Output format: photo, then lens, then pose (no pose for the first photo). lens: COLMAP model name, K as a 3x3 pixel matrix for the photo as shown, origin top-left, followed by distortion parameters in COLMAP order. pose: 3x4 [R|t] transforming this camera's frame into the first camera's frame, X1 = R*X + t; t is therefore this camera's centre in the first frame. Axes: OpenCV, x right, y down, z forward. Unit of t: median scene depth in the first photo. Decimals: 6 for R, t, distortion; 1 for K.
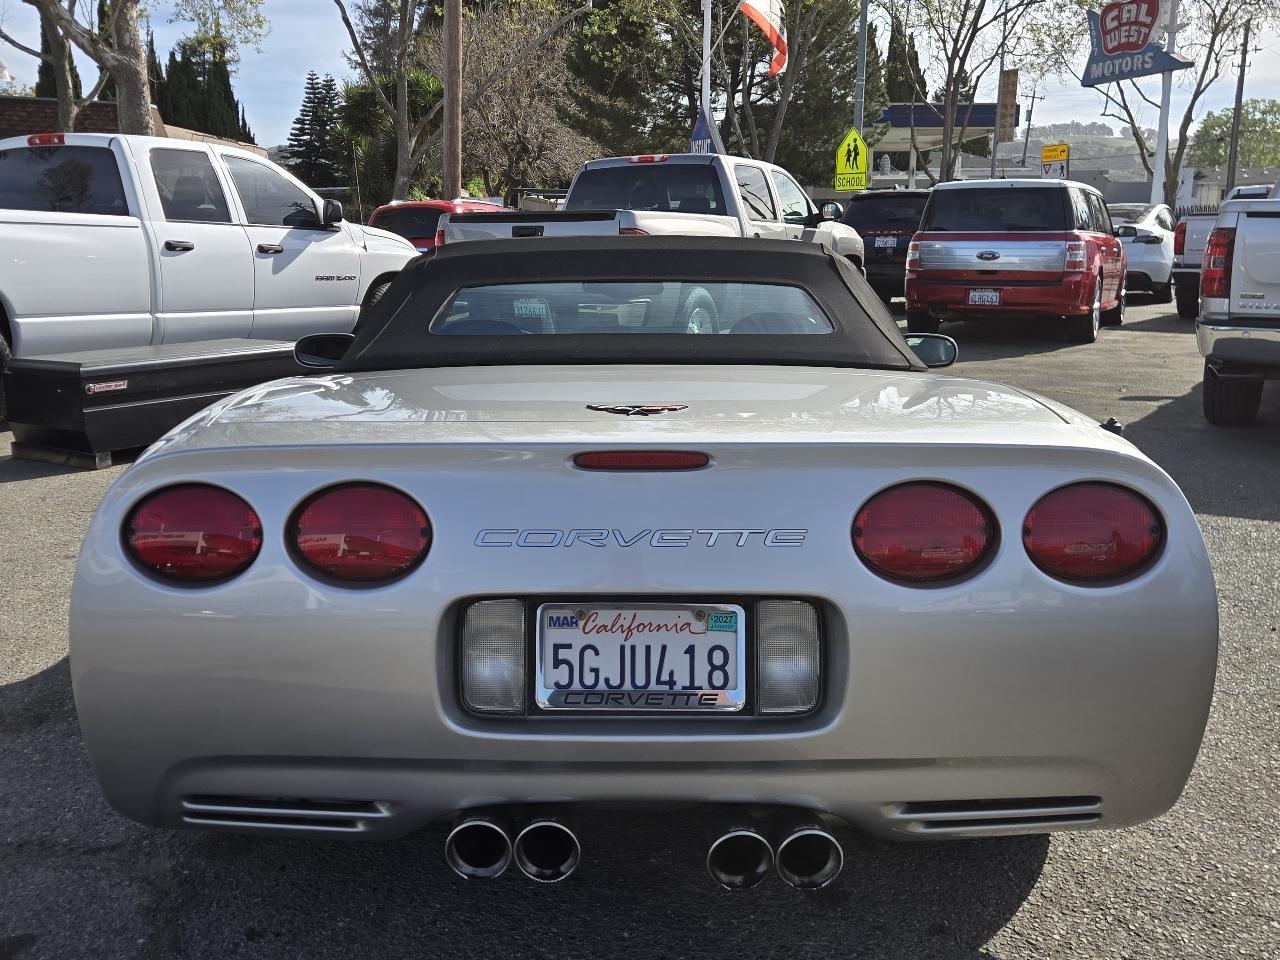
lens RADIAL K [[1284.5, 0, 586.0], [0, 1284.5, 459.8], [0, 0, 1]] dist [0.063131, -0.040068]
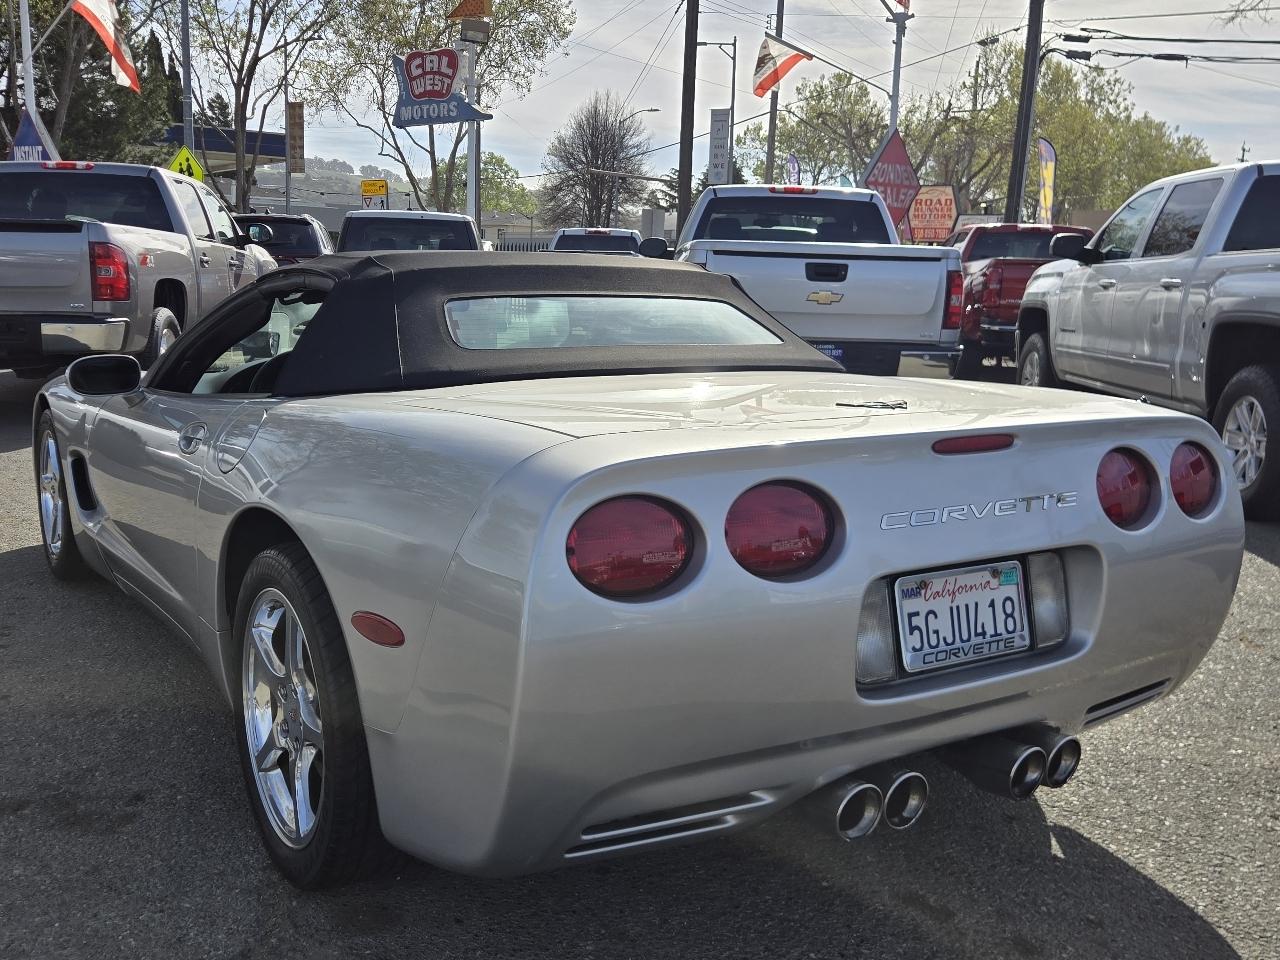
lens RADIAL K [[1287.4, 0, 640.0], [0, 1287.4, 480.0], [0, 0, 1]] dist [0.061215, -0.037459]
pose [[0.824834, -0.069742, 0.561057, -0.159888], [0.073350, 0.997176, 0.016119, -0.001460], [-0.560596, 0.027858, 0.827620, 0.037732]]
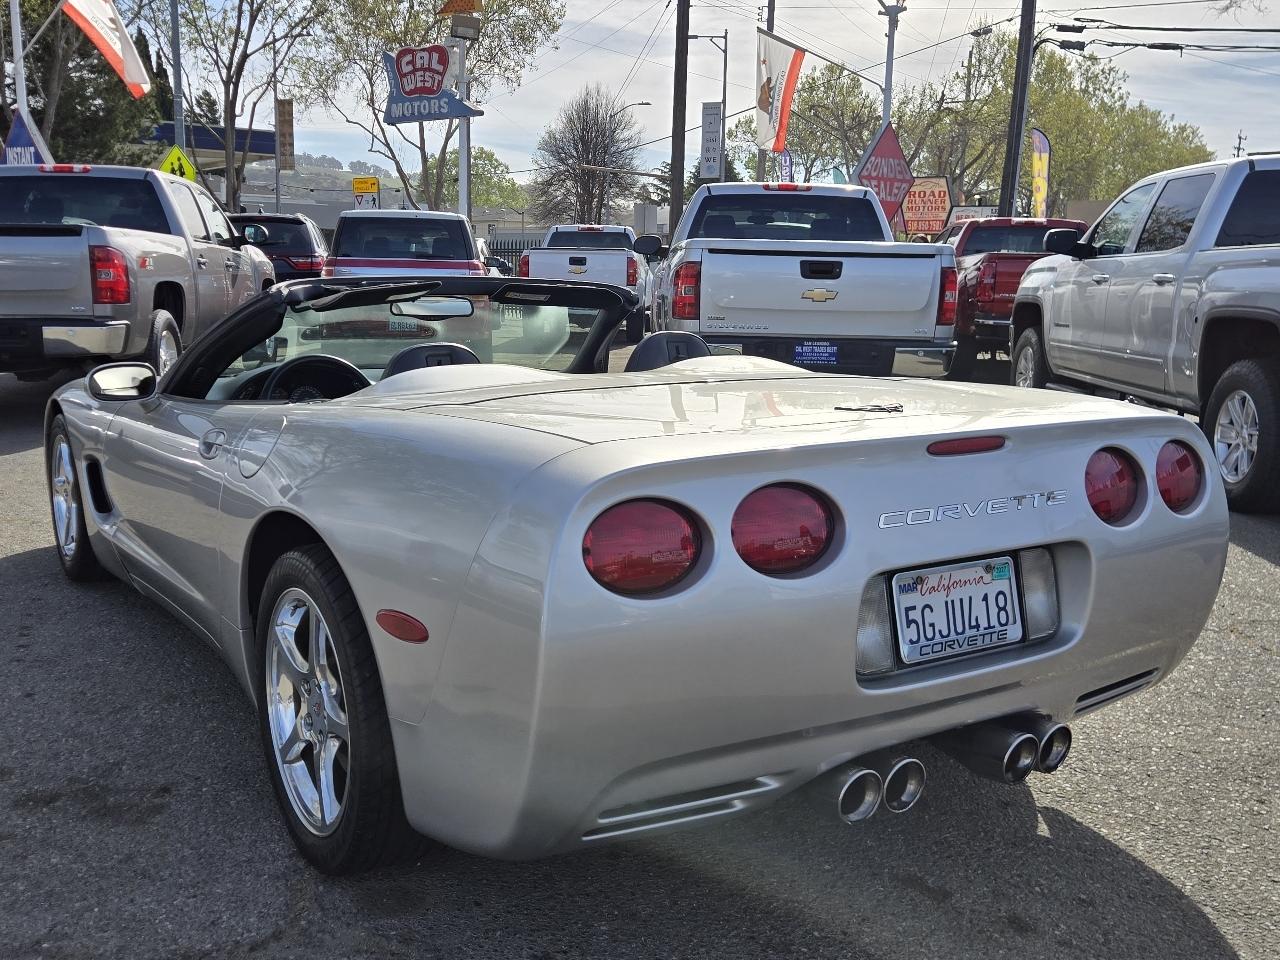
lens RADIAL K [[1295.9, 0, 627.2], [0, 1295.9, 482.7], [0, 0, 1]] dist [0.065063, -0.030123]
pose [[0.826731, -0.079488, 0.556954, -0.168992], [0.081437, 0.996450, 0.021328, -0.003104], [-0.556672, 0.027725, 0.830270, 0.029026]]
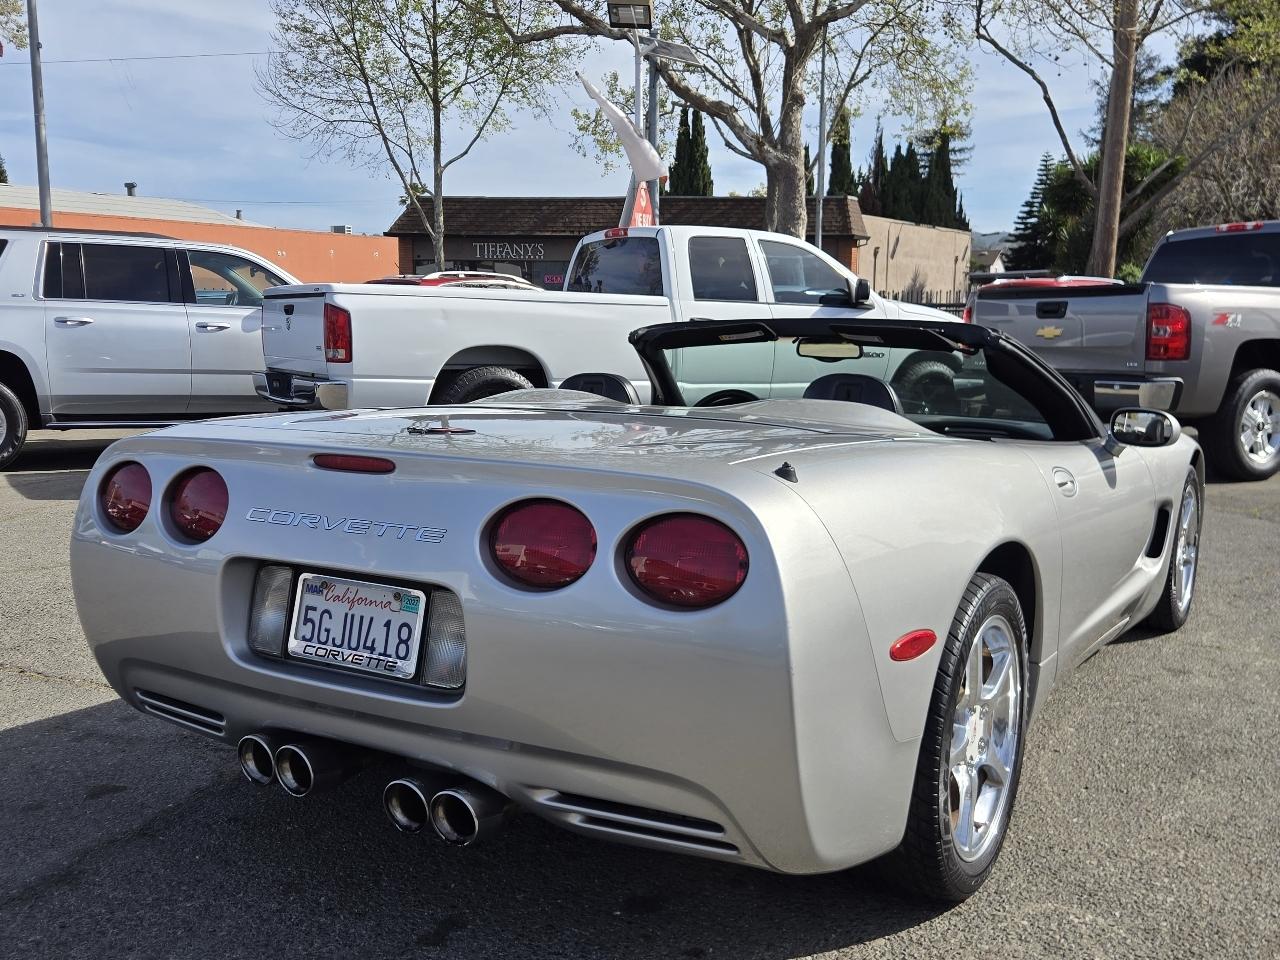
lens RADIAL K [[1295.6, 0, 564.7], [0, 1295.6, 448.8], [0, 0, 1]] dist [0.060842, -0.032375]
pose [[0.841190, 0.058464, -0.537570, 0.165683], [-0.098092, 0.994142, -0.045375, 0.004318], [0.531768, 0.090901, 0.841998, 0.007983]]
